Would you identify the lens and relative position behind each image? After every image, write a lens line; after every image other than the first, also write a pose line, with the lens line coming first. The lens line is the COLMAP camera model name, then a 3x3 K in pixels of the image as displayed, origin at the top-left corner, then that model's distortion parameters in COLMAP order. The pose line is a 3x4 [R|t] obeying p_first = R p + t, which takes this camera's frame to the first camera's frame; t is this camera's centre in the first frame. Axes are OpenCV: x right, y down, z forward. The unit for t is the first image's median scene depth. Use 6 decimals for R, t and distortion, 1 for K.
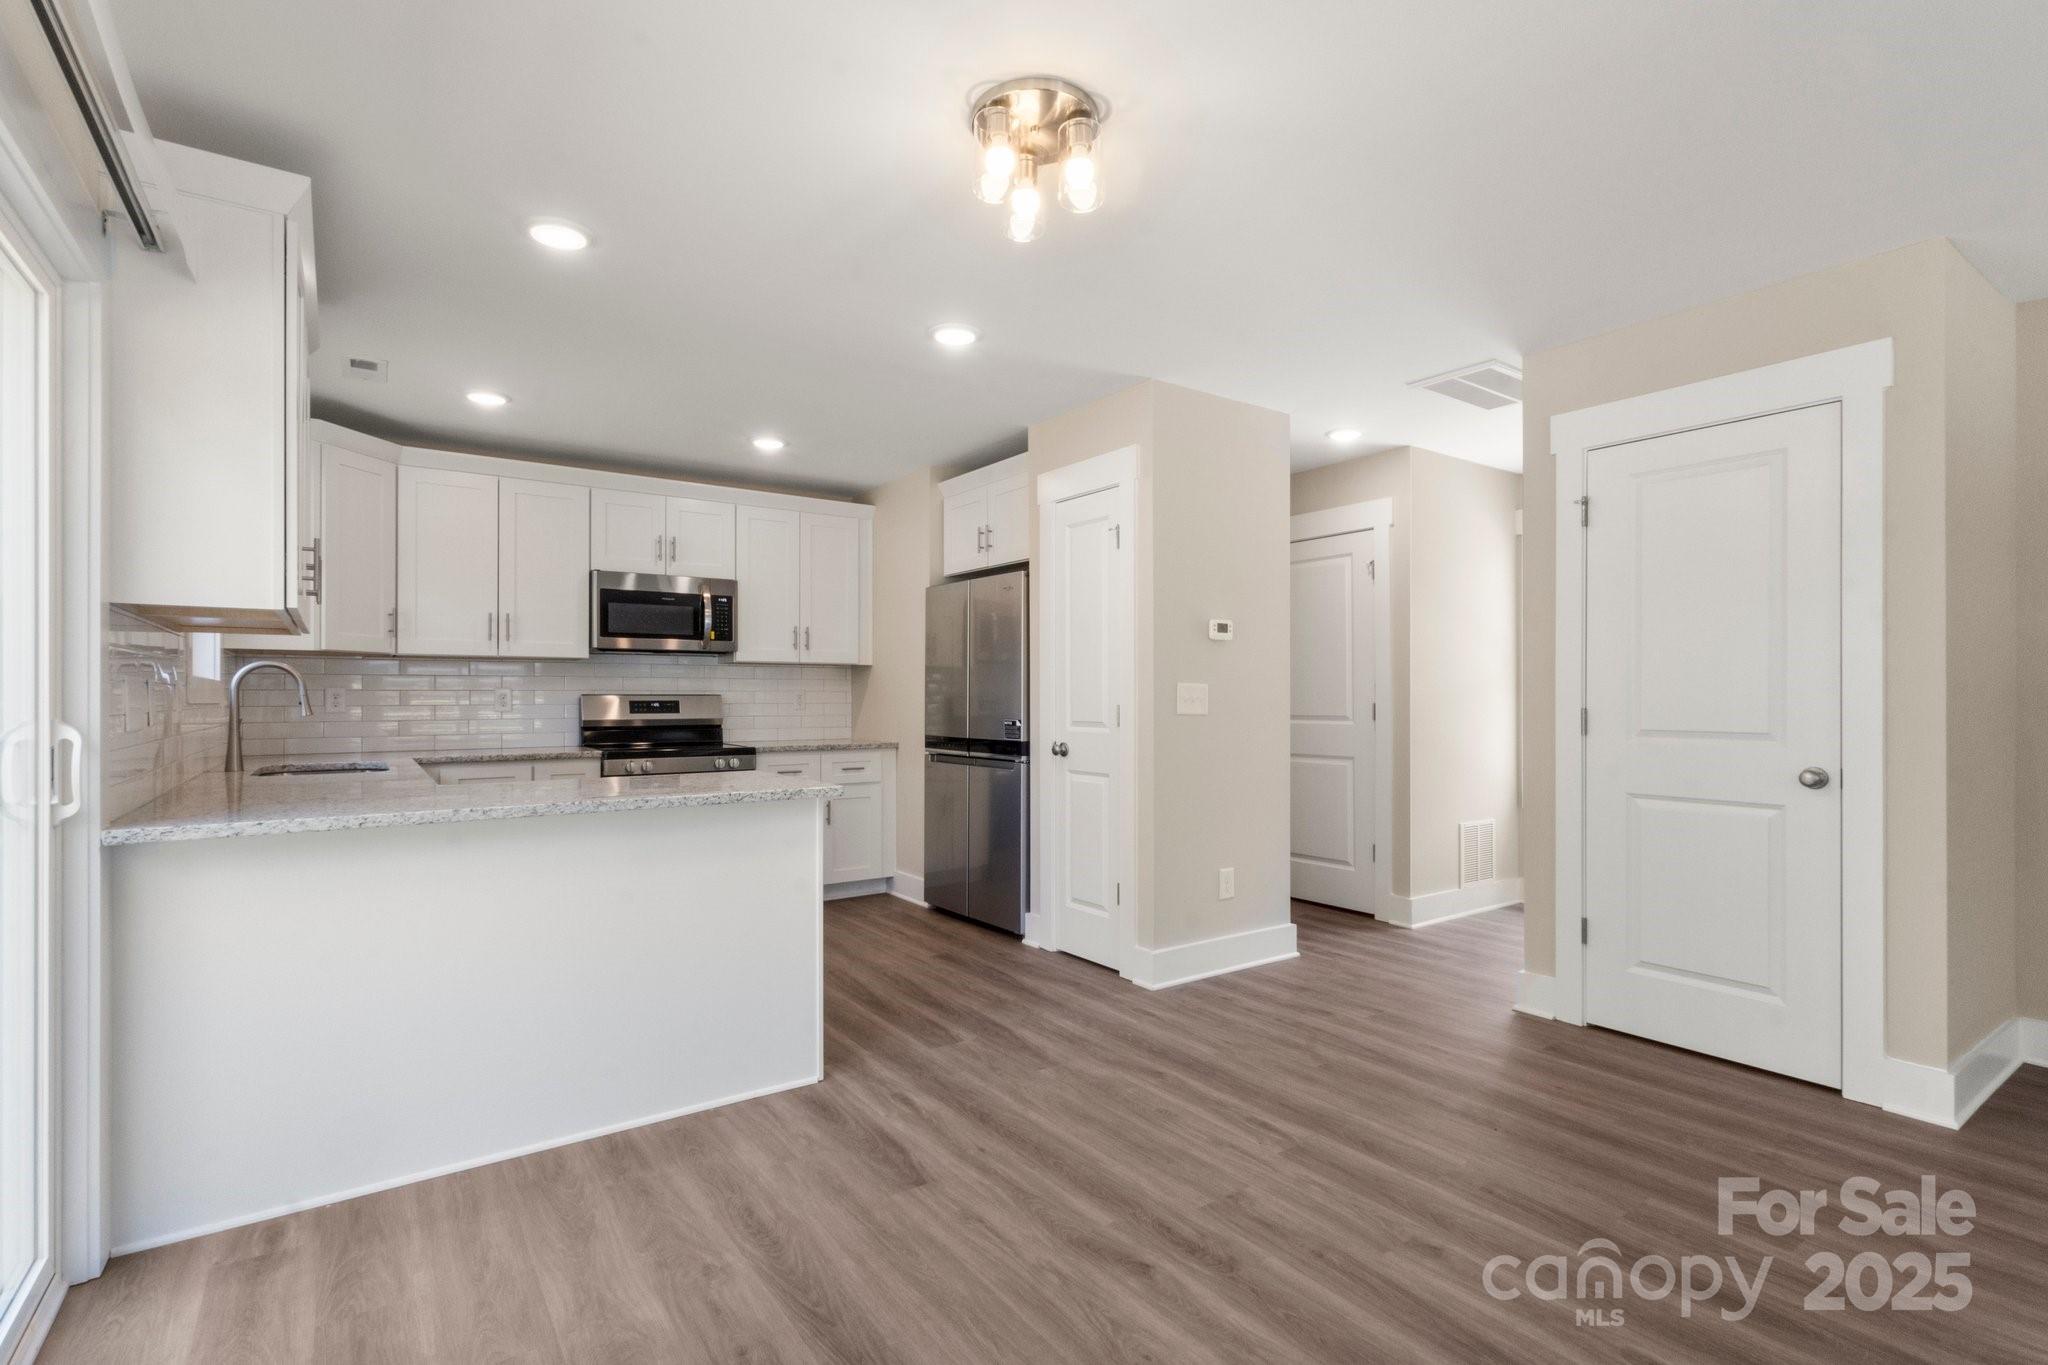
lens RADIAL K [[957.9, 0, 1019.8], [0, 957.9, 693.4], [0, 0, 1]] dist [0.002297, 0.000871]
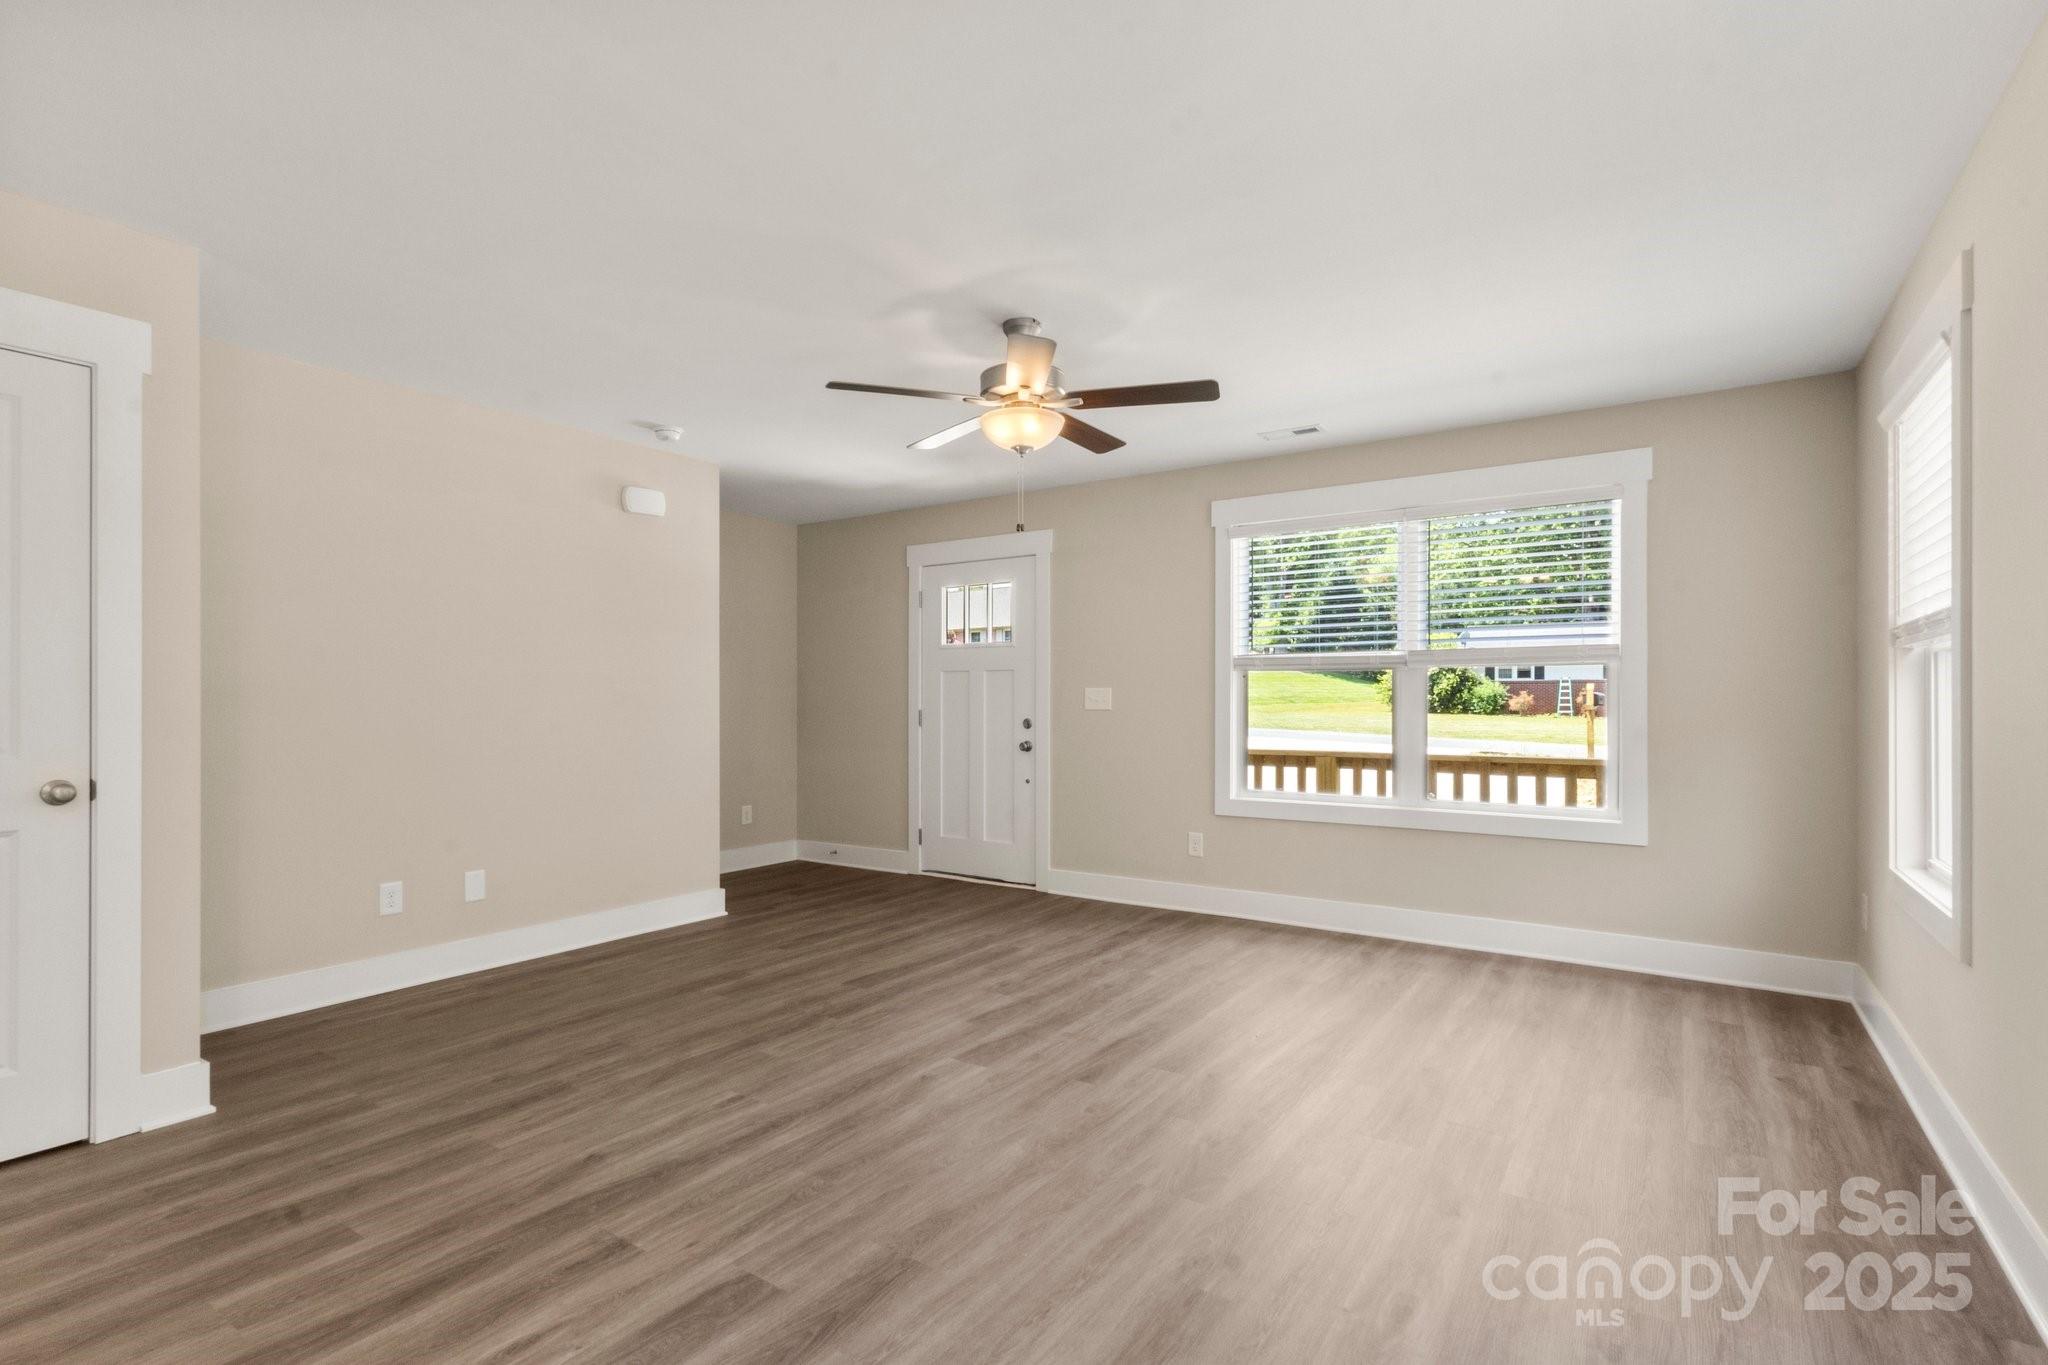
lens RADIAL K [[957.9, 0, 1028.3], [0, 957.9, 699.0], [0, 0, 1]] dist [0.002297, 0.000871]
pose [[-0.361320, 0.004065, 0.932433, -0.188272], [0.000559, 0.999991, -0.004143, 0.005493], [-0.932442, -0.000976, -0.361320, 0.324406]]
